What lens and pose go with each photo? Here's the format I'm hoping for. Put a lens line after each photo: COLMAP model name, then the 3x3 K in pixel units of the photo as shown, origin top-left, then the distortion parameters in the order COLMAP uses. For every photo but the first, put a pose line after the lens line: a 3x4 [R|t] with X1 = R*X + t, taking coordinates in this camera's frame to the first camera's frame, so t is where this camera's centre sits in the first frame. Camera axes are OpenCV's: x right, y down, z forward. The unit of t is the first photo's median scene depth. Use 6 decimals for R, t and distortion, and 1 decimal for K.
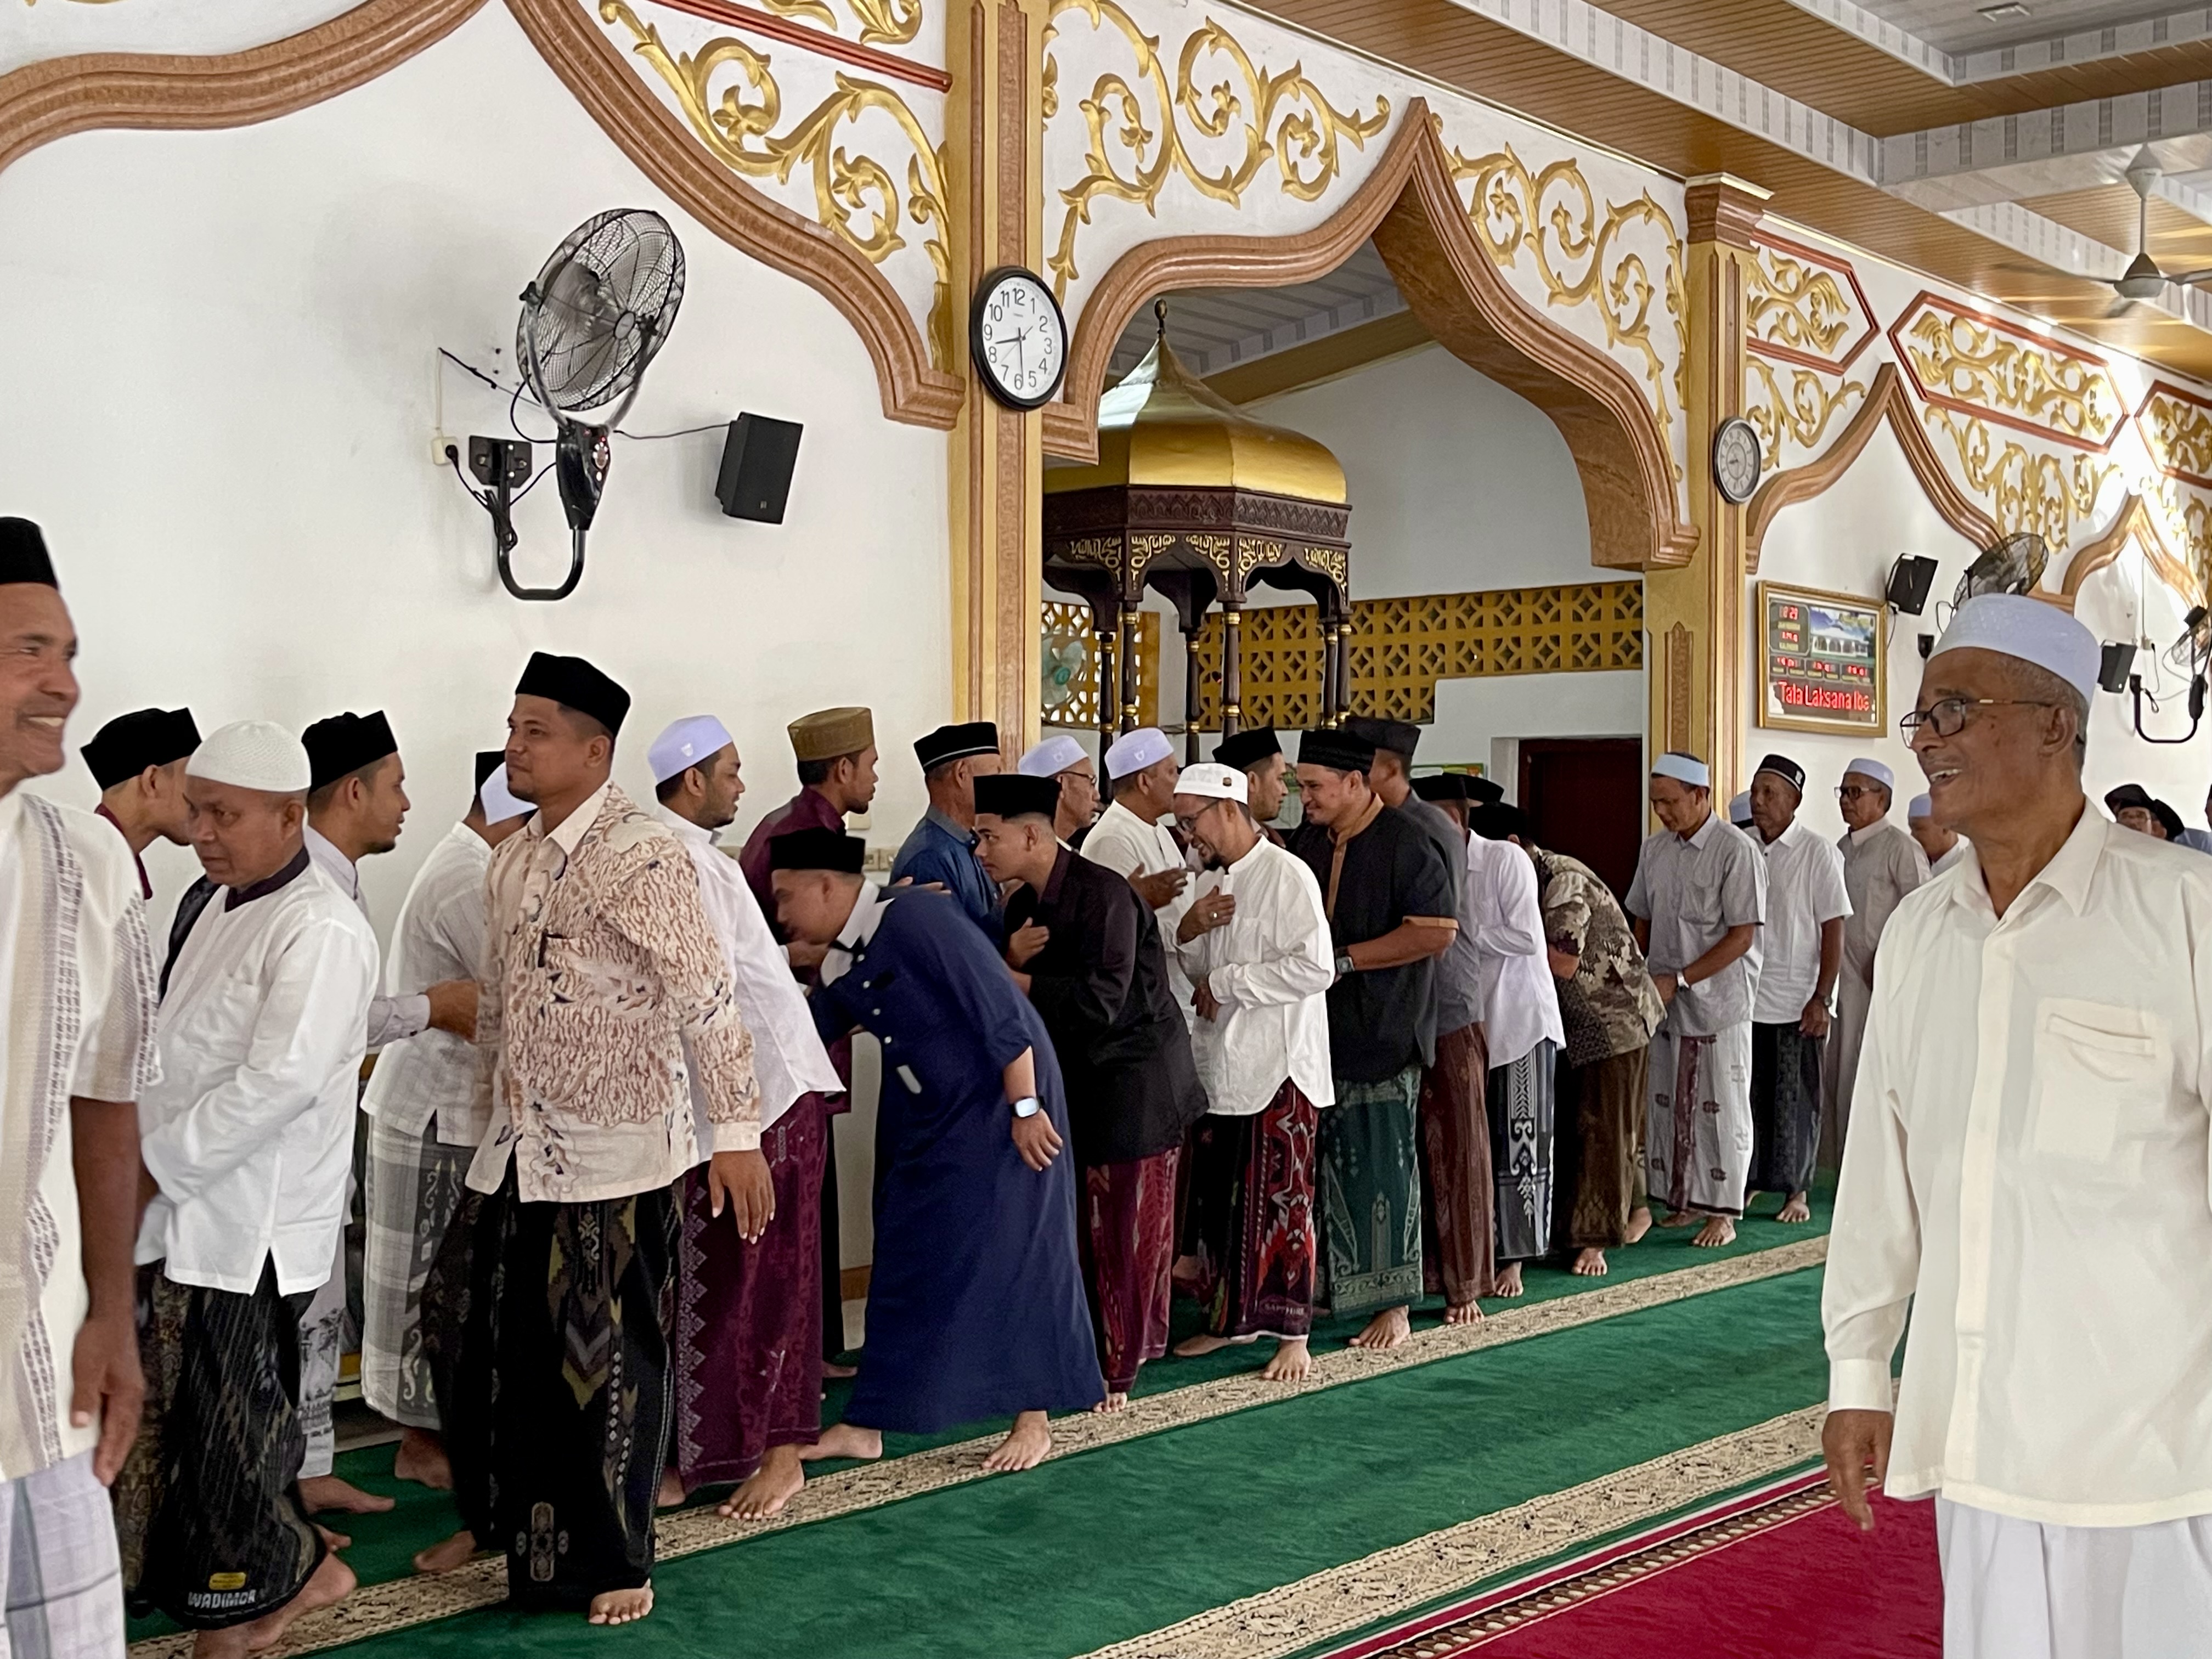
lens RADIAL K [[2657.9, 0, 1114.1], [0, 2657.9, 818.0], [0, 0, 1]] dist [0.034591, 0.000000]
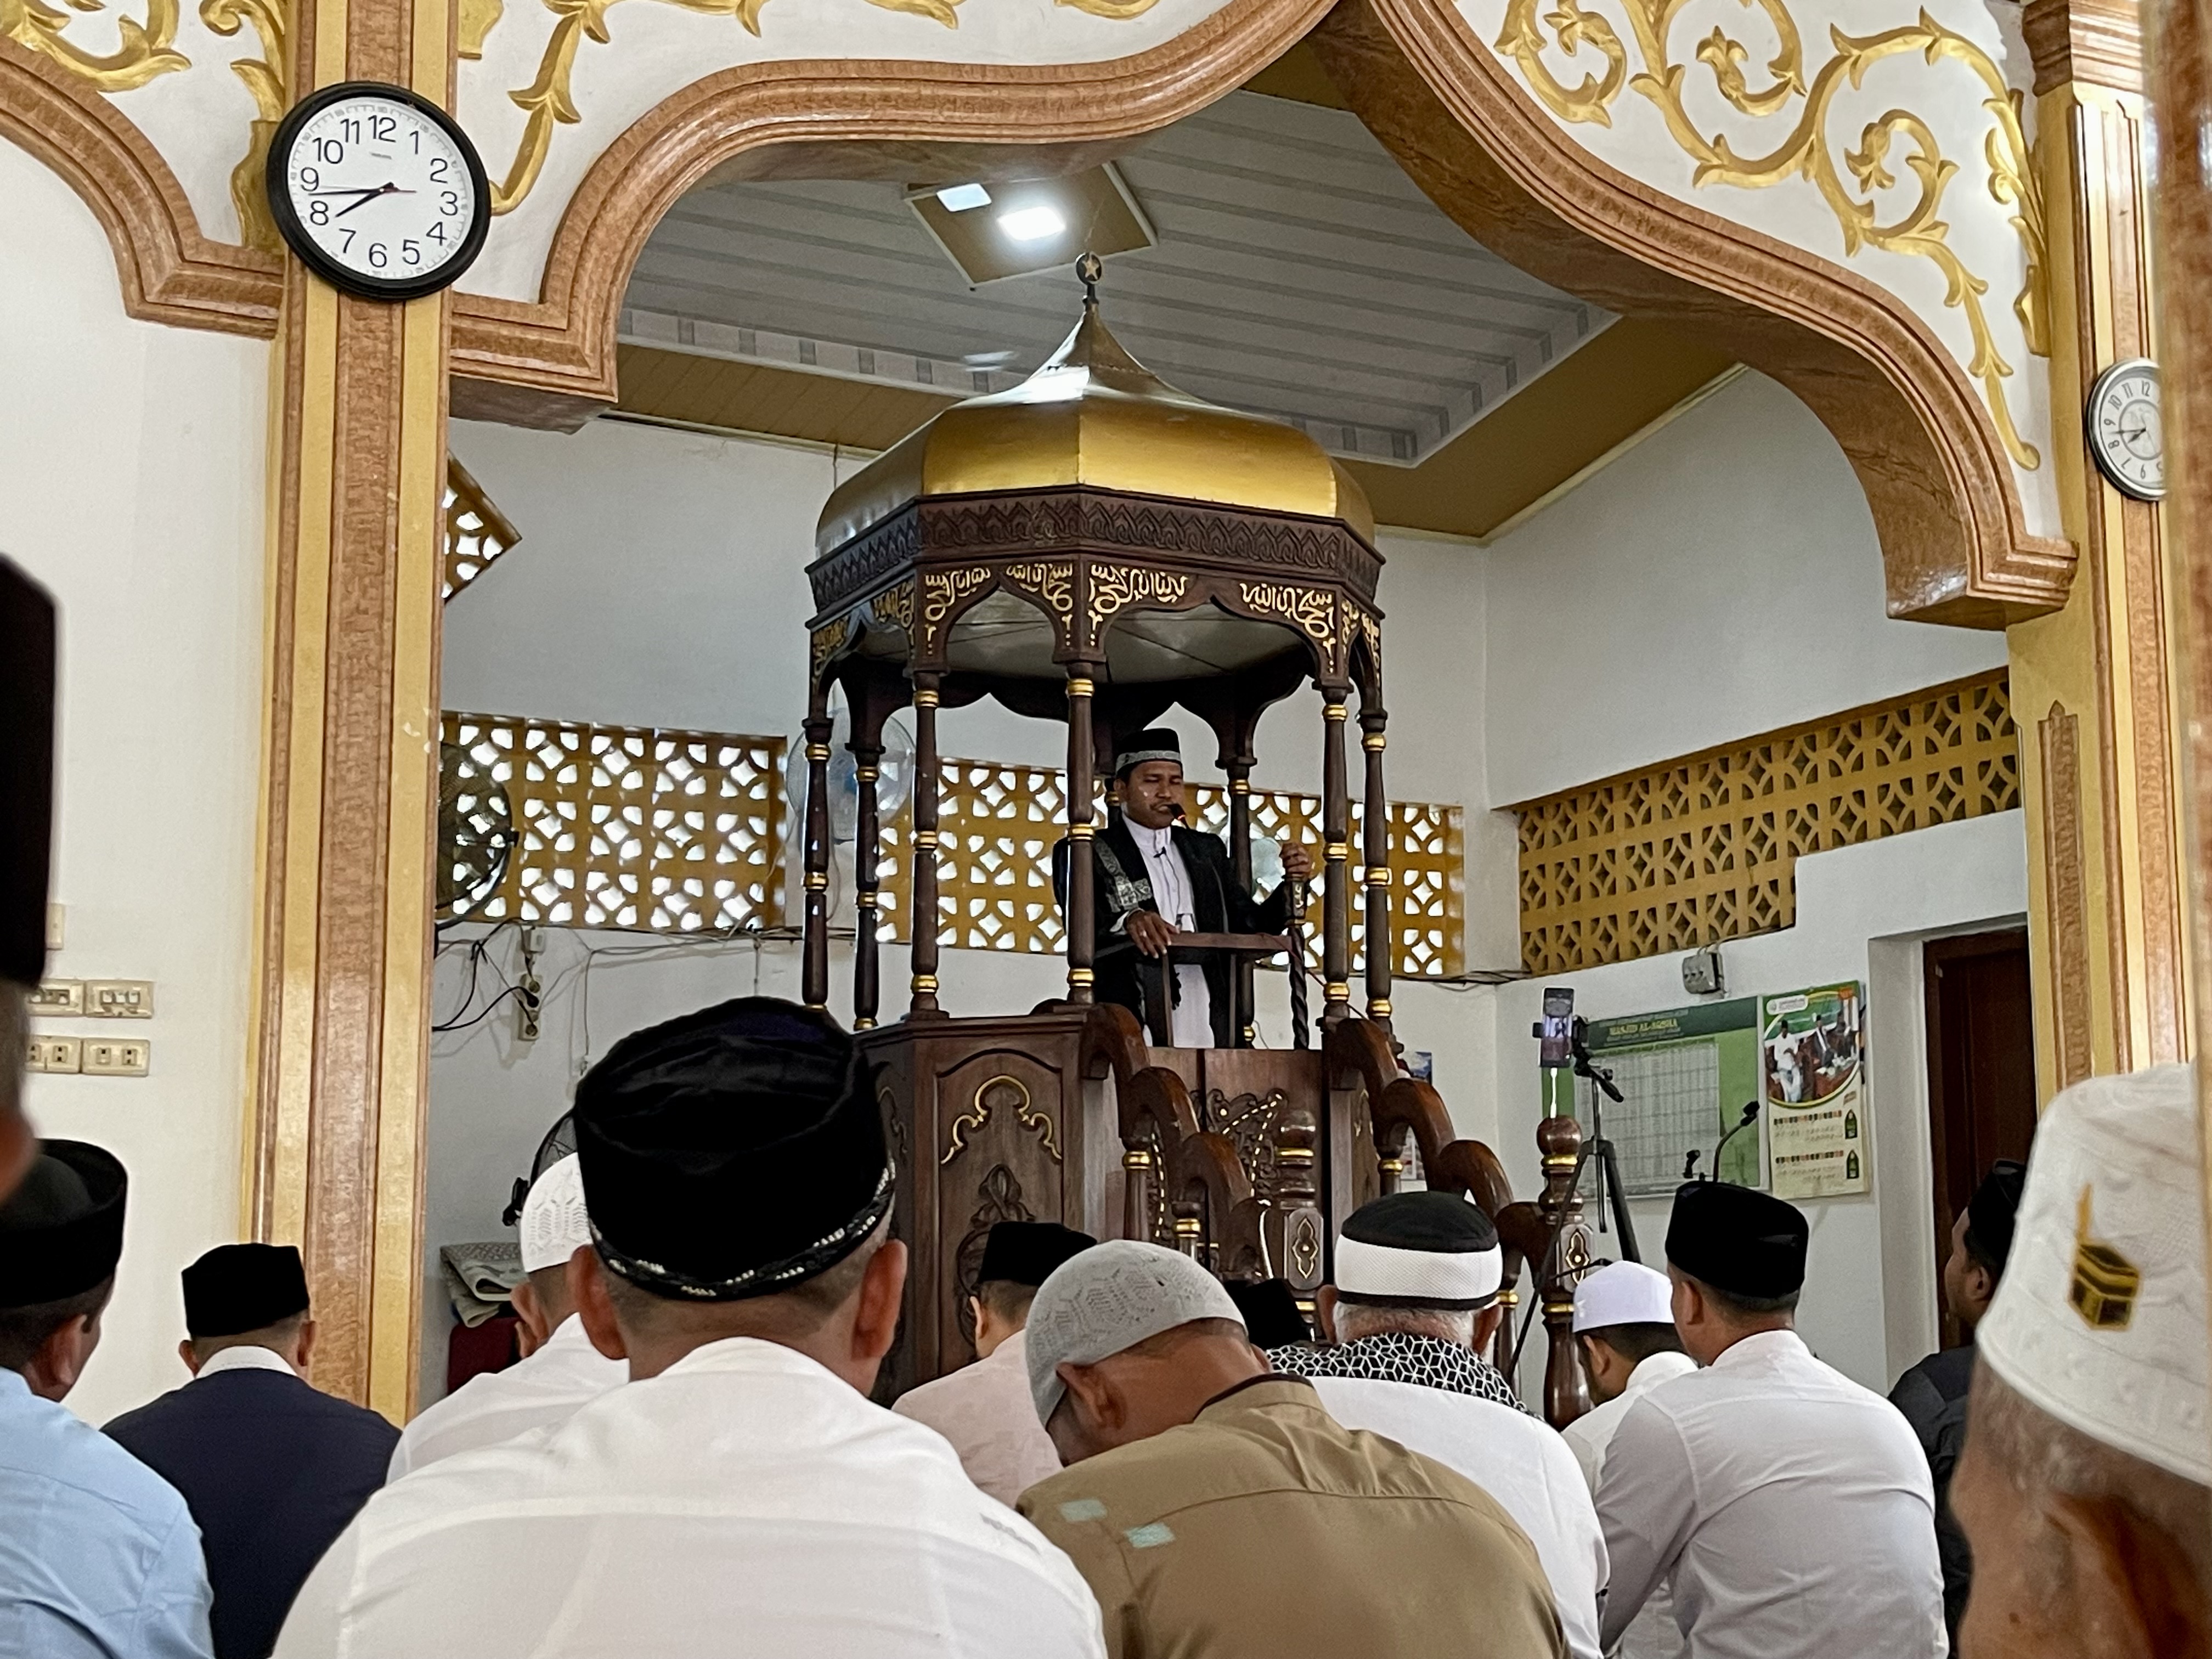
lens RADIAL K [[3124.2, 0, 1125.5], [0, 3124.2, 909.4], [0, 0, 1]] dist [0.028982, 0.000000]
pose [[0.926601, -0.061937, -0.370910, 0.321219], [0.012902, 0.990998, -0.133254, 0.075249], [0.375825, 0.118688, 0.919059, 0.319577]]
